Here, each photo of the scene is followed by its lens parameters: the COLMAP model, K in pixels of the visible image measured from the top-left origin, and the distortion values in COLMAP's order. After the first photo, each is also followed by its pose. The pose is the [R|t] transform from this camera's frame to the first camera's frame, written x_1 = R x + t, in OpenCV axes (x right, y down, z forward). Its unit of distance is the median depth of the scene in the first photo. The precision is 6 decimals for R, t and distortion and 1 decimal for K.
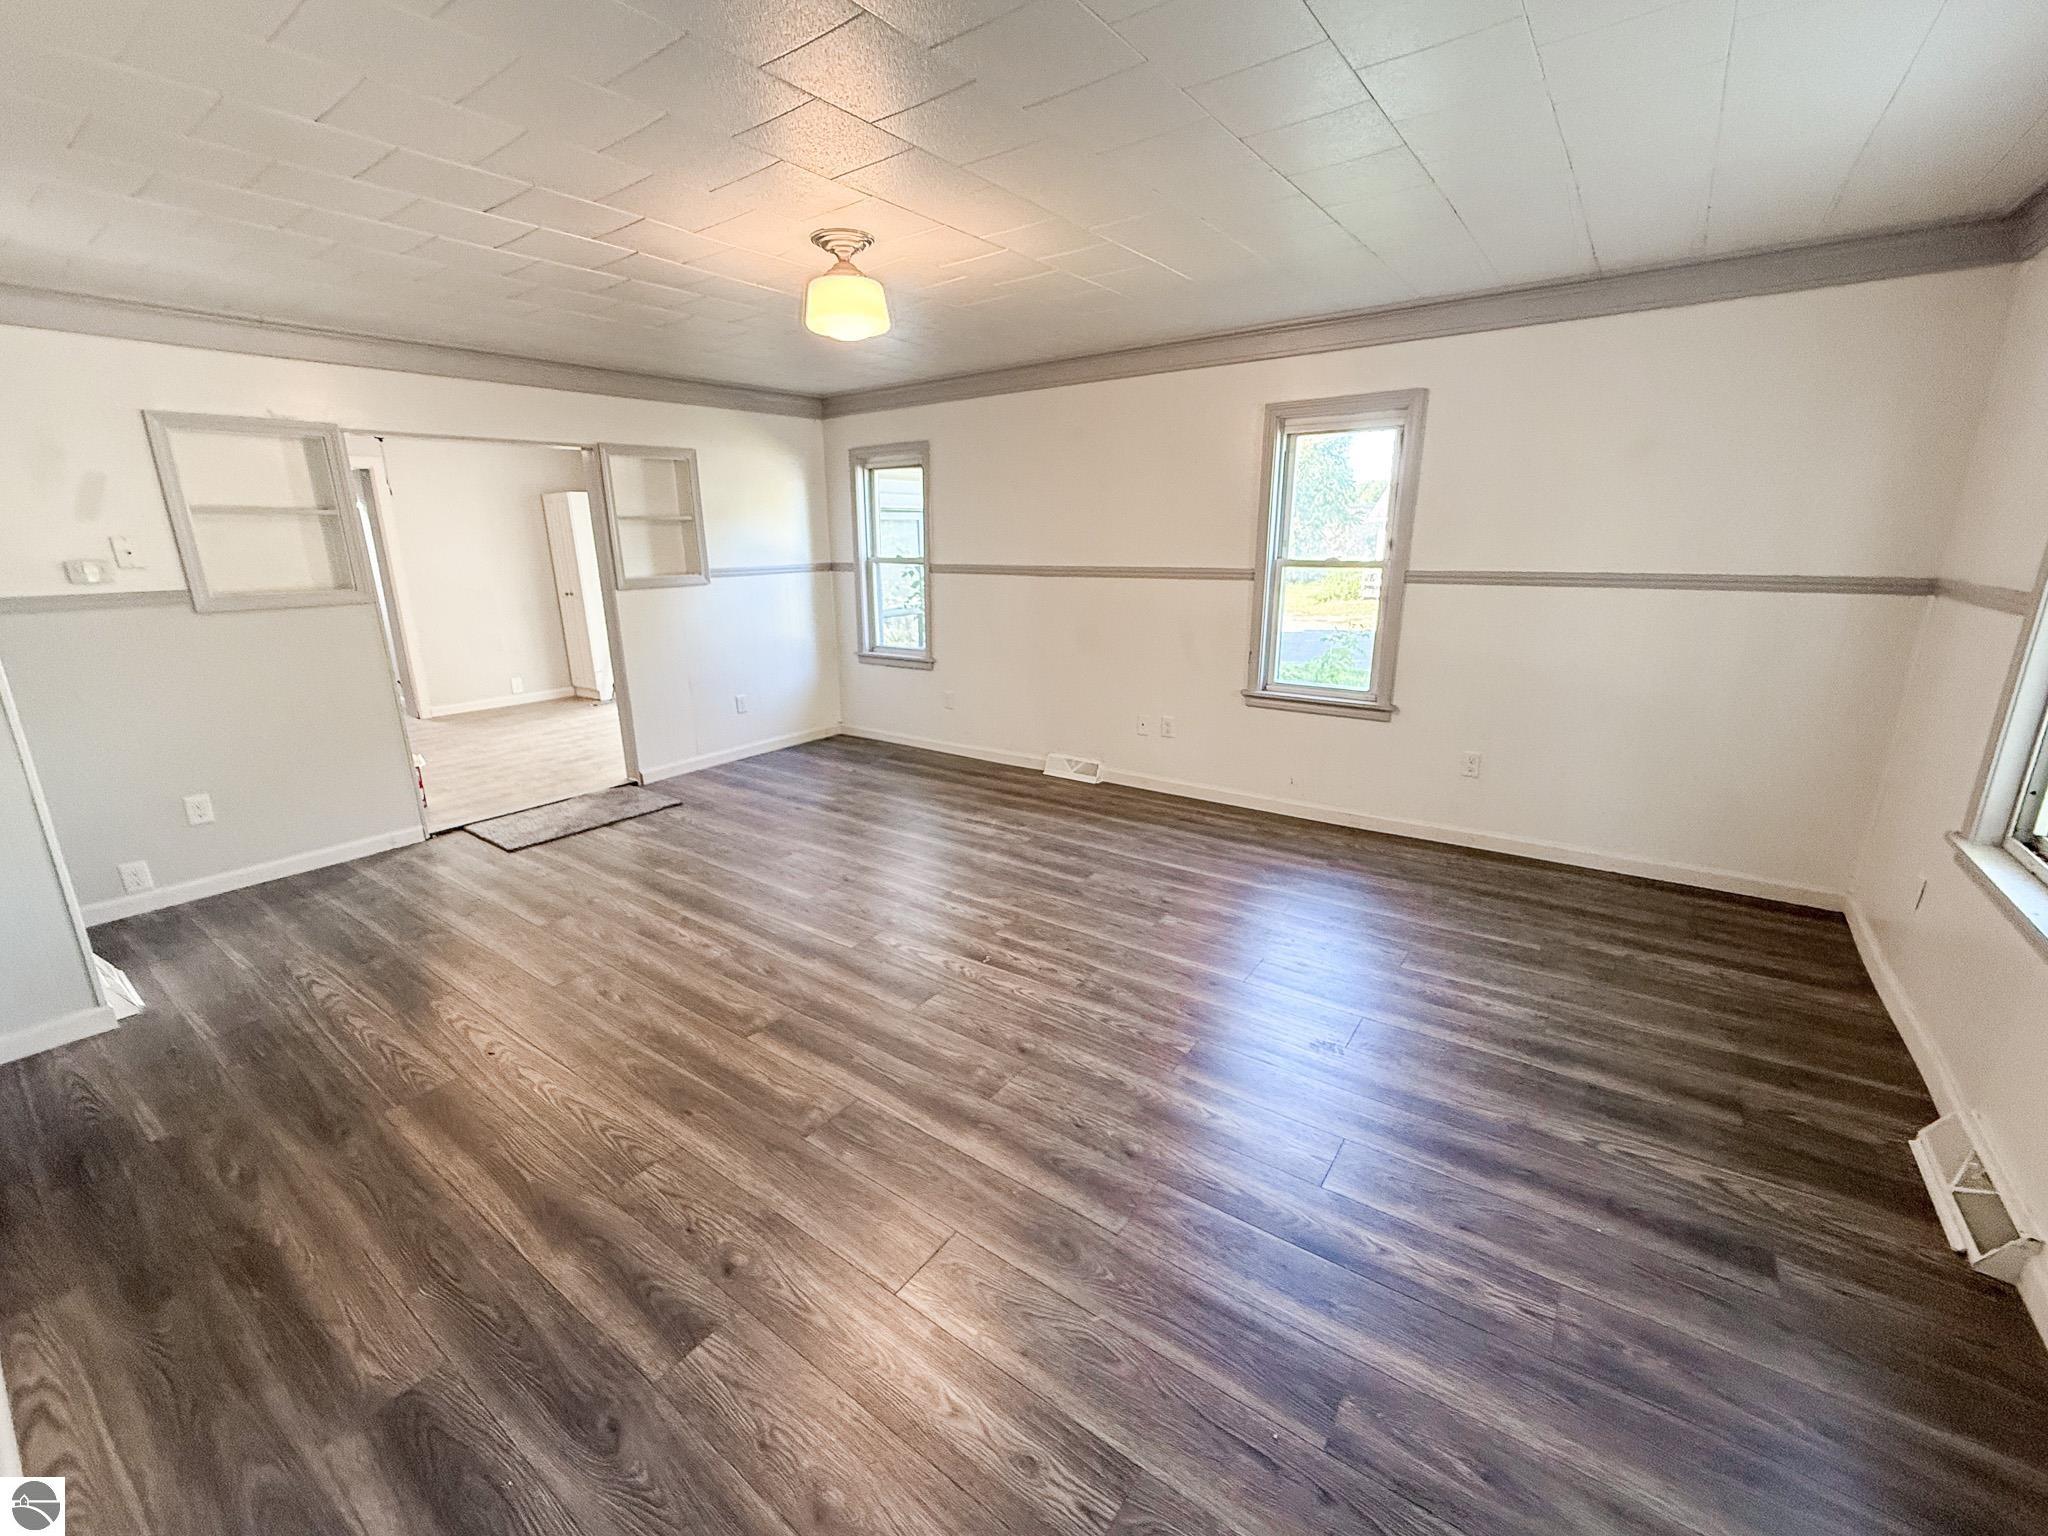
lens RADIAL K [[825.9, 0, 1018.1], [0, 825.9, 759.6], [0, 0, 1]] dist [0.002084, 0.000166]
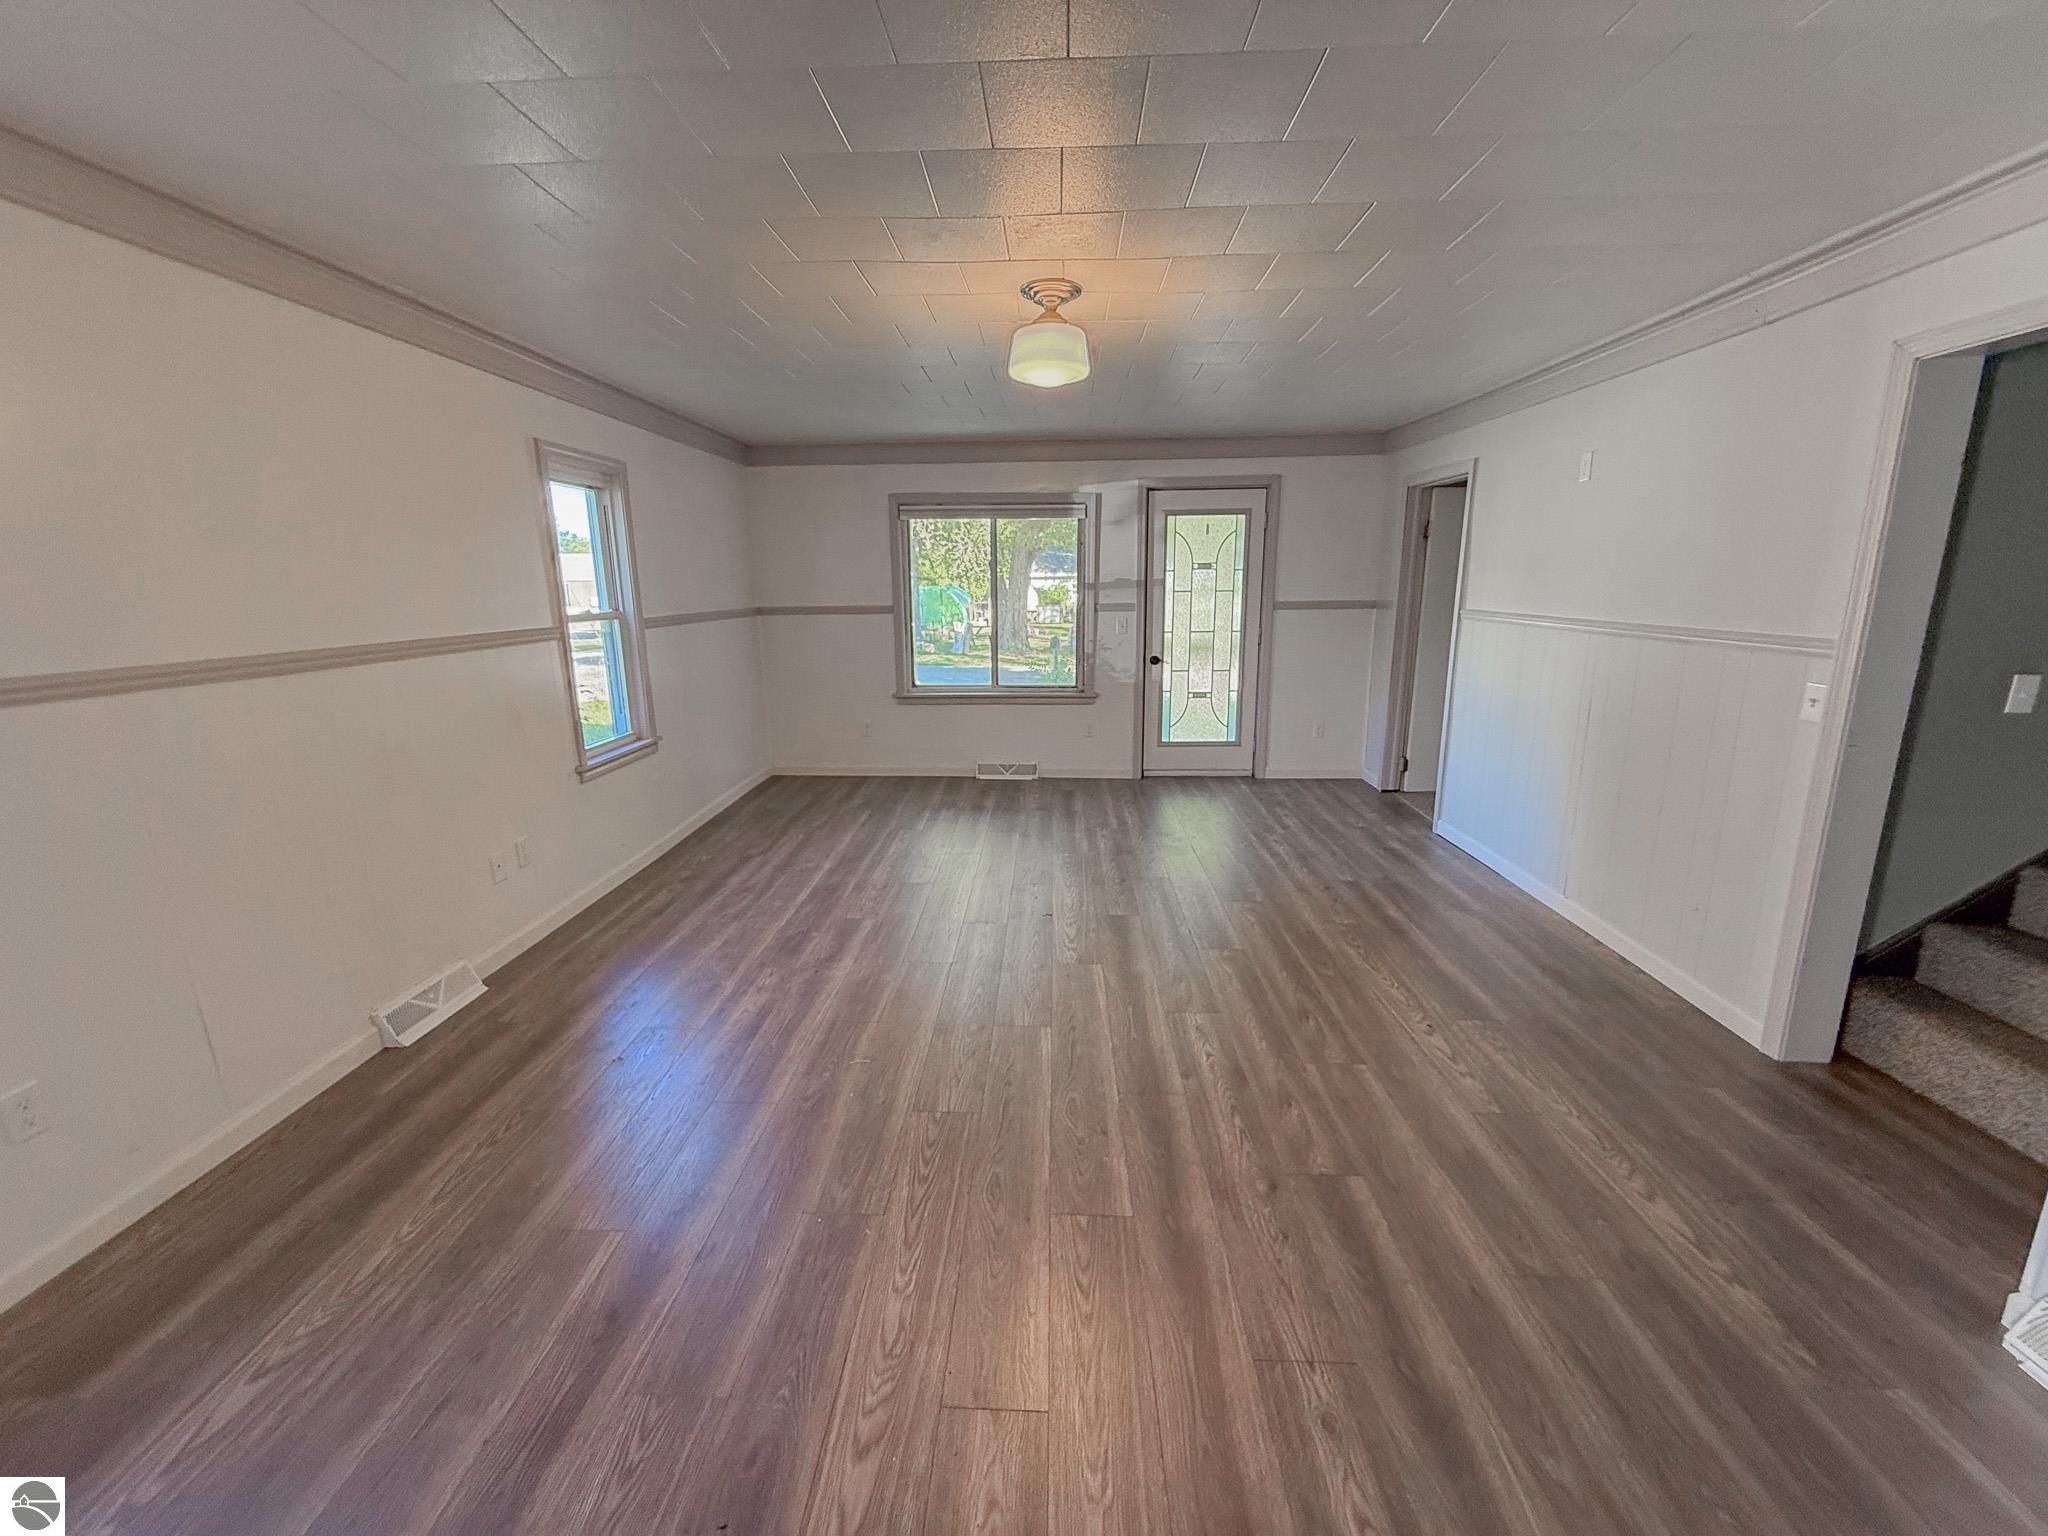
lens RADIAL K [[825.9, 0, 1018.1], [0, 825.9, 759.6], [0, 0, 1]] dist [0.002084, 0.000166]
pose [[-0.546298, -0.160612, 0.822047, -0.937547], [0.238850, 0.910820, 0.336686, -0.373980], [-0.802813, 0.380277, -0.459217, 1.431531]]
